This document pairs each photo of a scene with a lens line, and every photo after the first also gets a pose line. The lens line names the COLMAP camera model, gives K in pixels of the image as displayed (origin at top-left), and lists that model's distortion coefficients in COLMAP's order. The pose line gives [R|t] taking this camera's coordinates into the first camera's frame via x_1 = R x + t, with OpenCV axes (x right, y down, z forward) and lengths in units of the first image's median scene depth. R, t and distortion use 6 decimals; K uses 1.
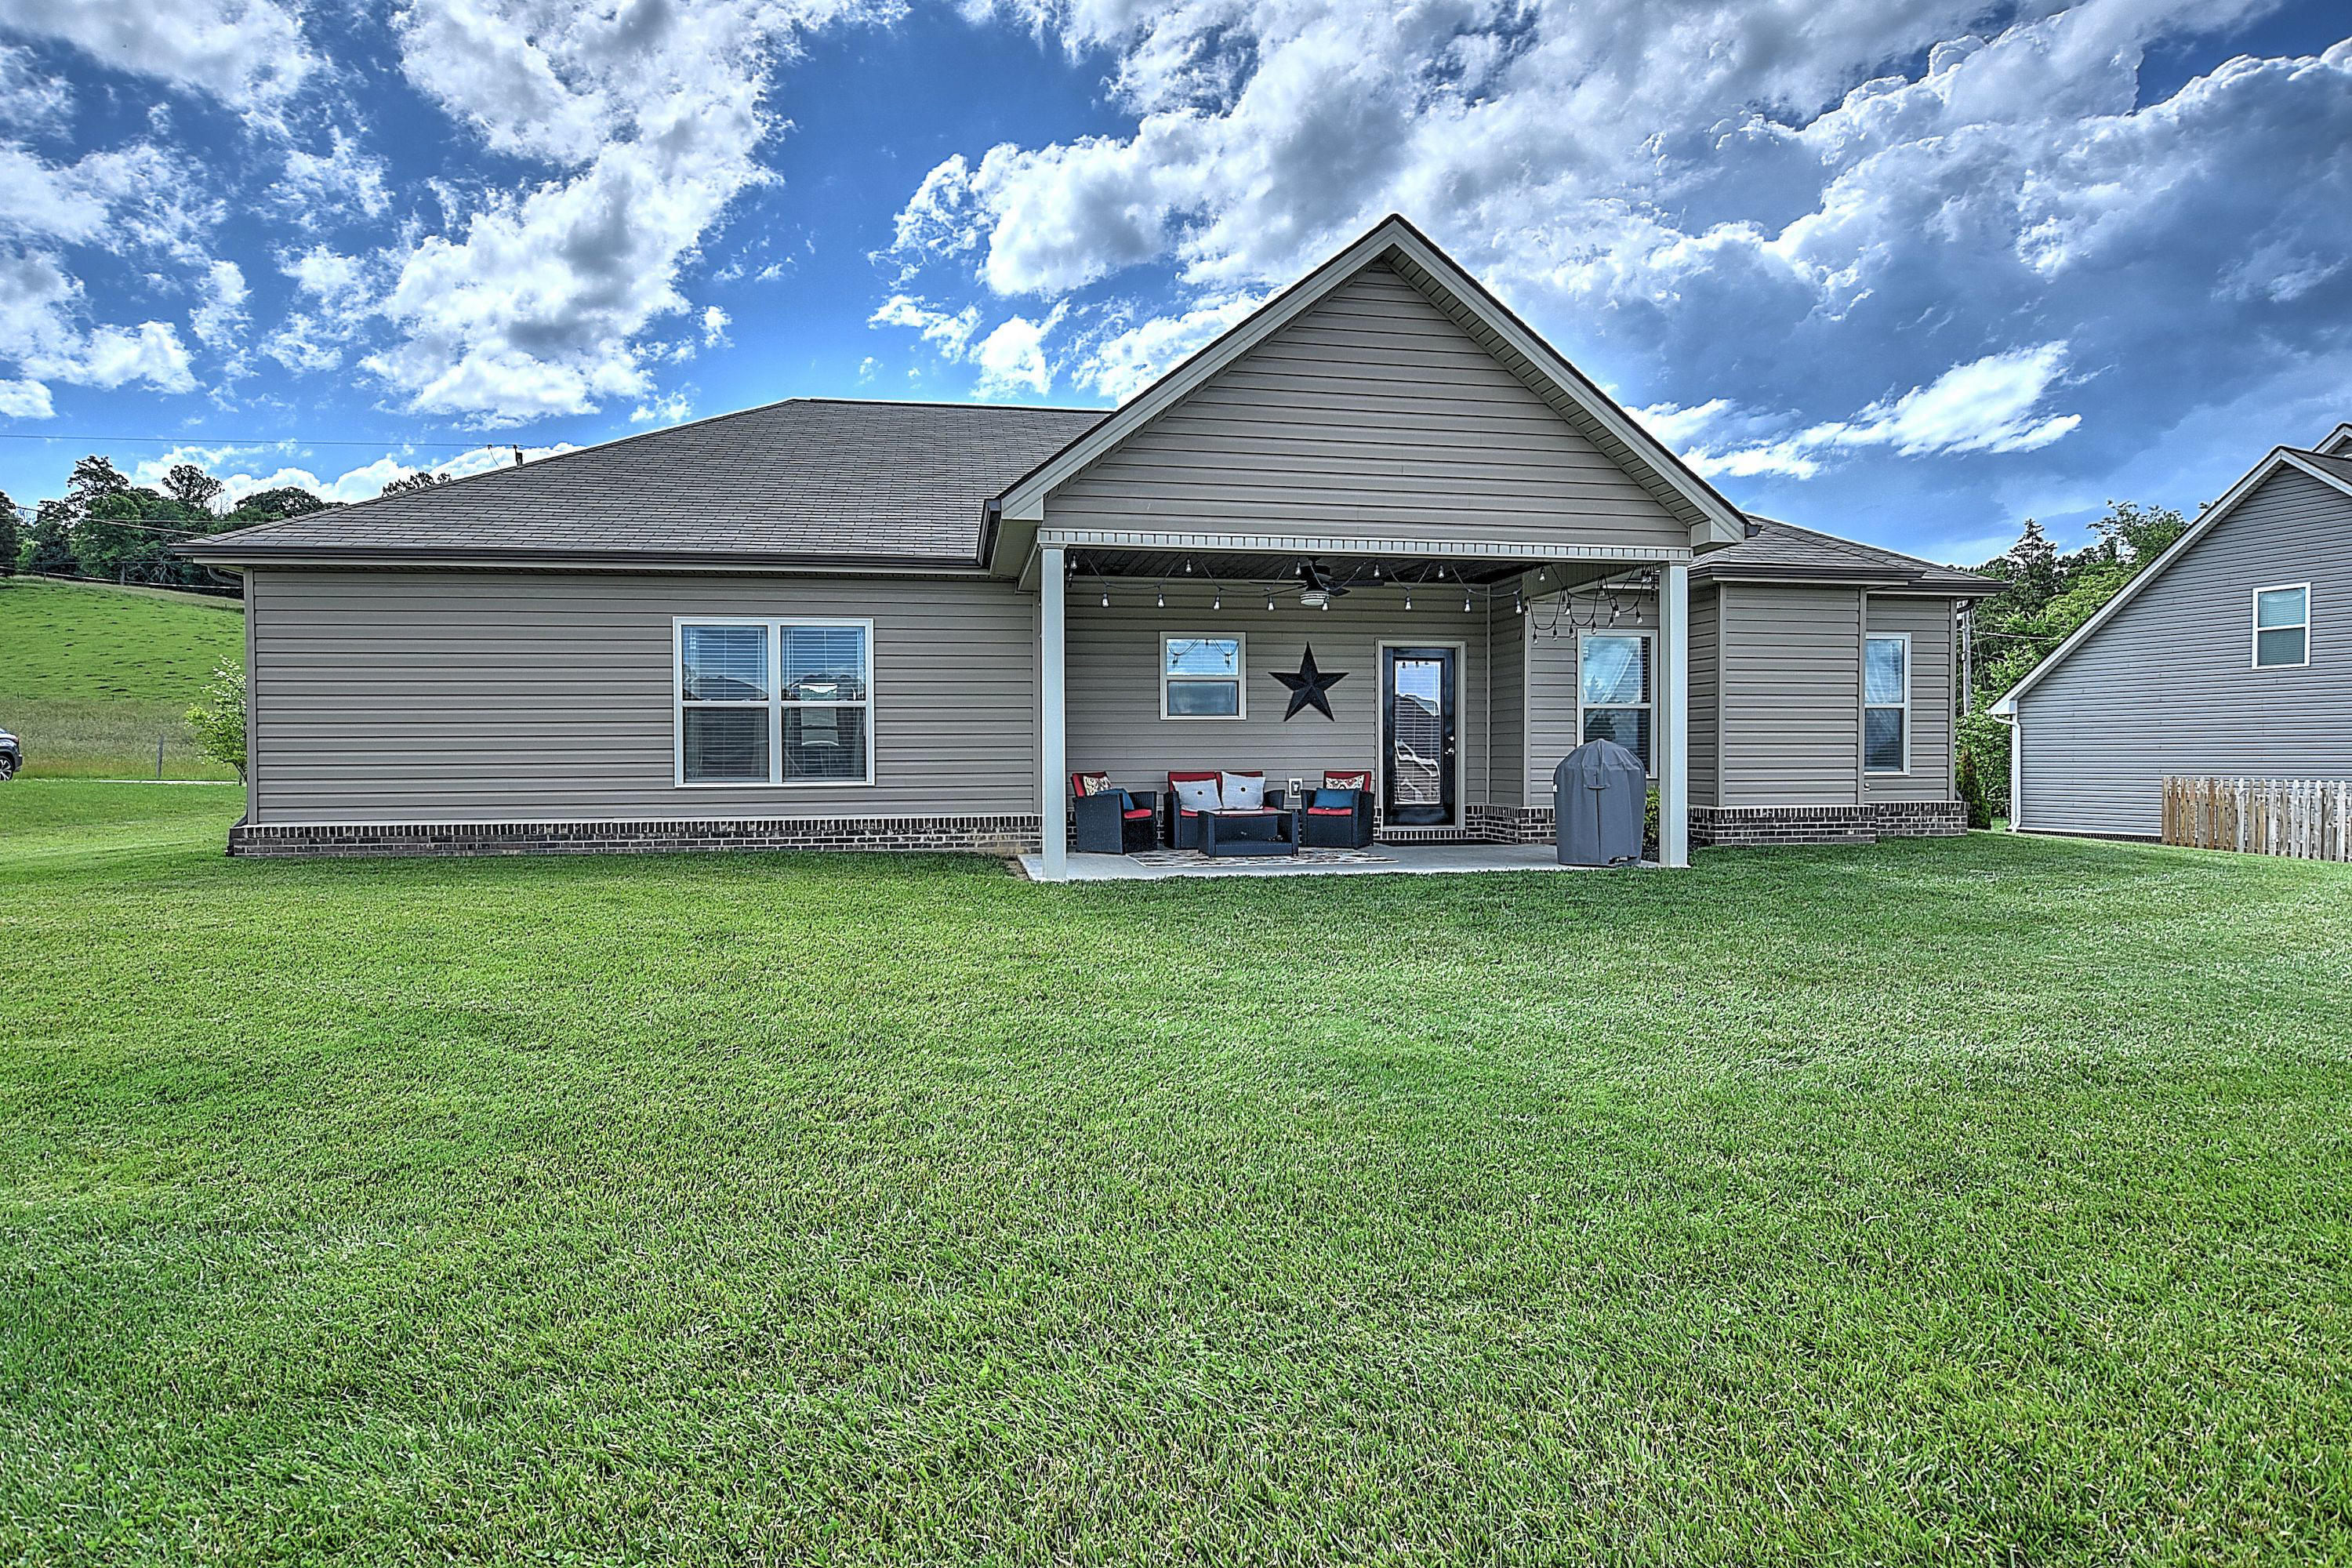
lens RADIAL K [[1209.5, 0, 1119.2], [0, 1209.5, 757.8], [0, 0, 1]] dist [-0.013834, -0.000493]
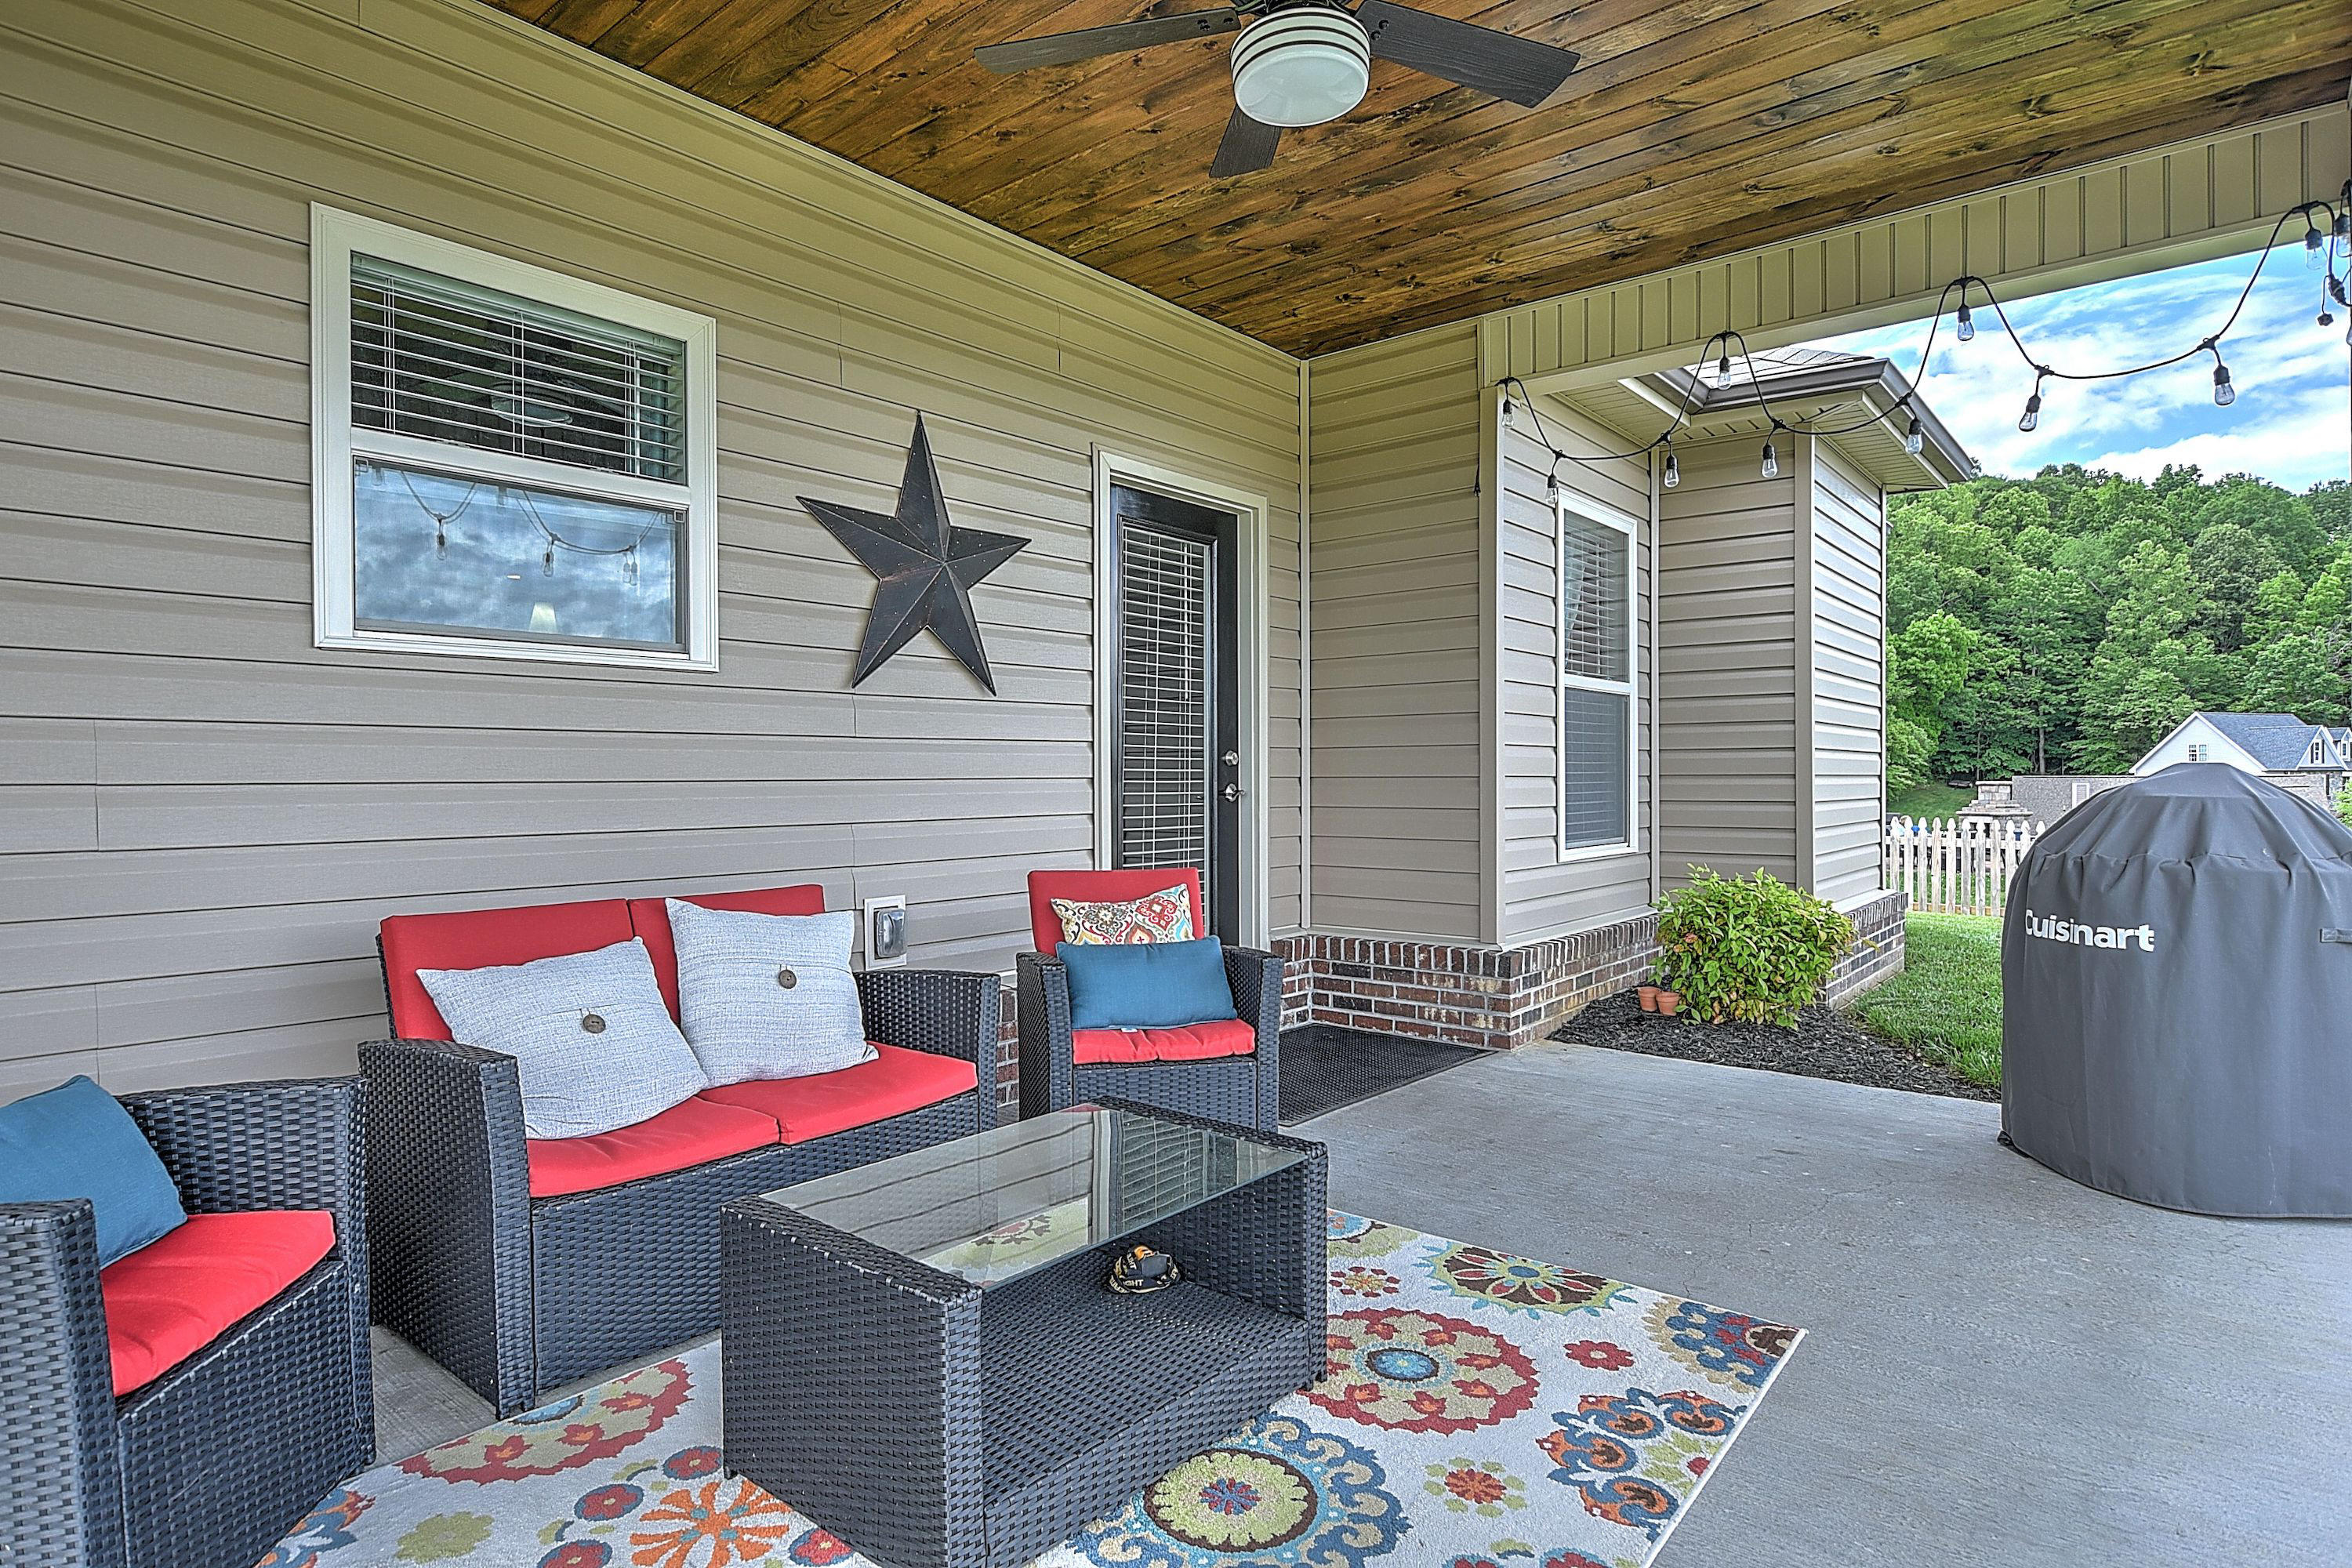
lens RADIAL K [[1265.2, 0, 1159.3], [0, 1265.2, 793.4], [0, 0, 1]] dist [-0.023929, 0.007219]
pose [[0.744720, -0.008441, 0.667324, 0.001127], [0.008790, 0.999957, 0.002839, -0.007006], [-0.667319, 0.003752, 0.744762, 0.743289]]
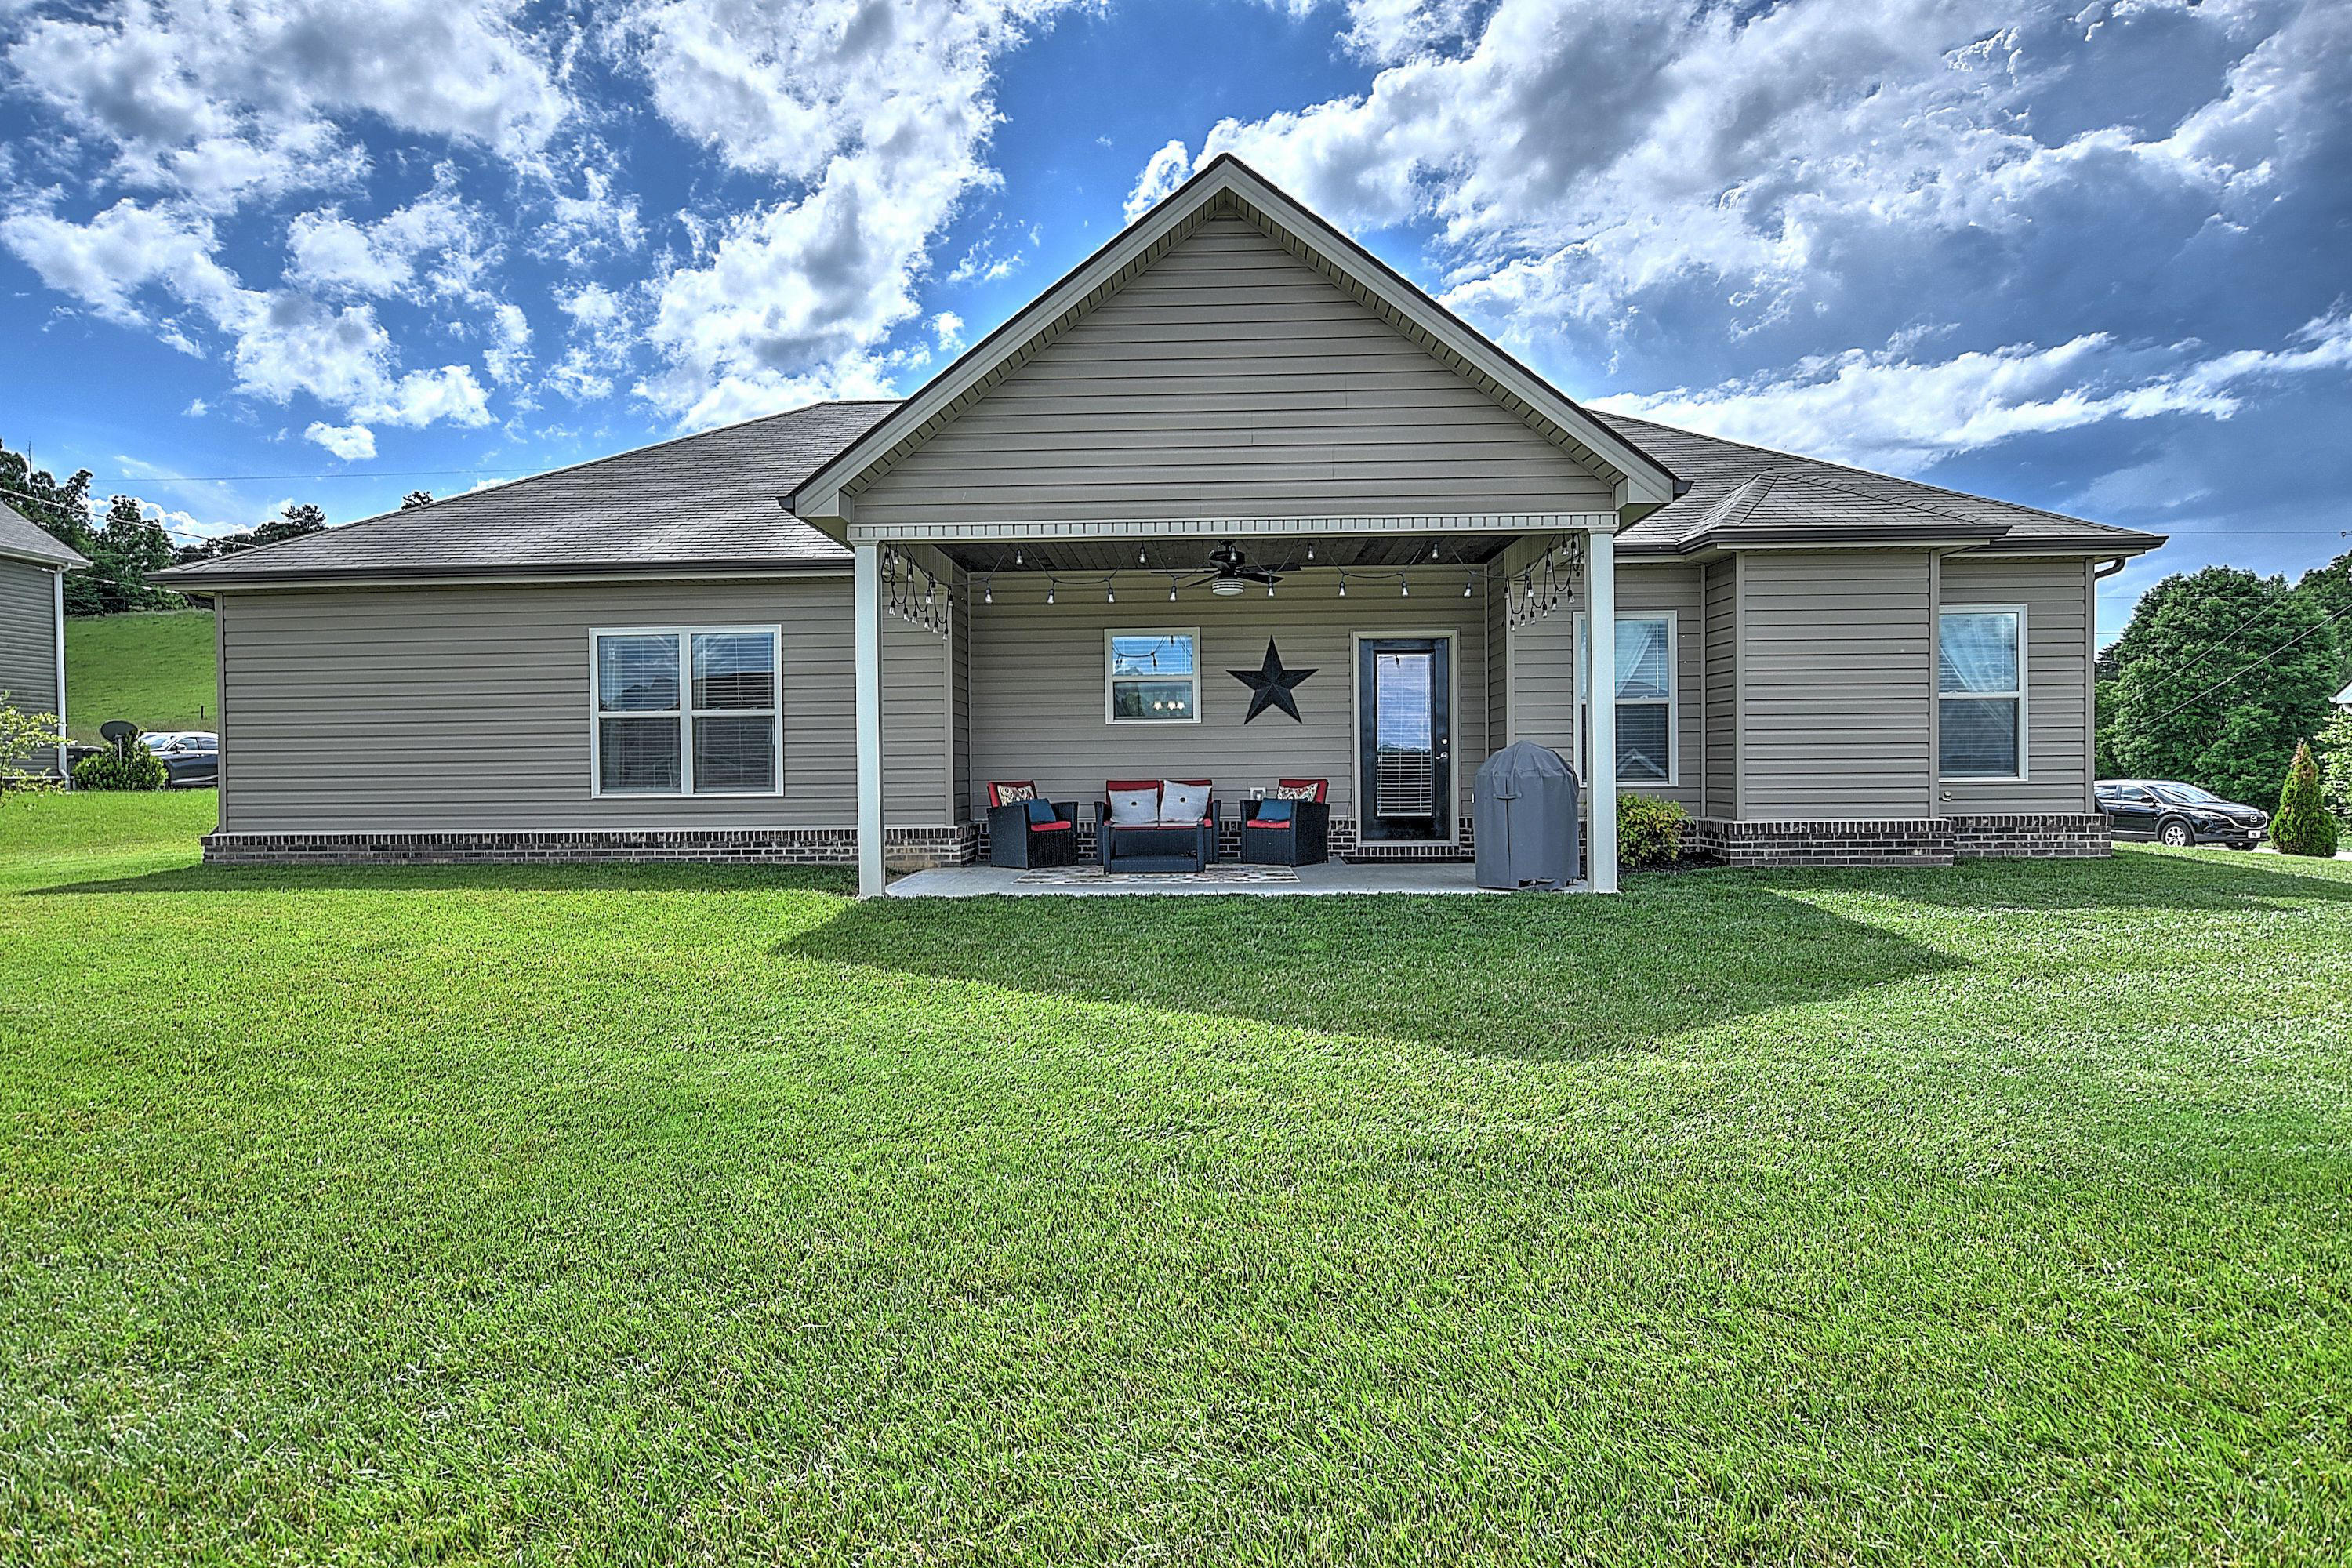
lens RADIAL K [[1265.2, 0, 1140.0], [0, 1265.2, 775.5], [0, 0, 1]] dist [-0.023929, 0.007219]
pose [[0.980415, -0.004283, -0.196897, 0.244667], [0.006422, 0.999927, 0.010225, -0.001853], [0.196839, -0.011289, 0.980371, 0.055076]]
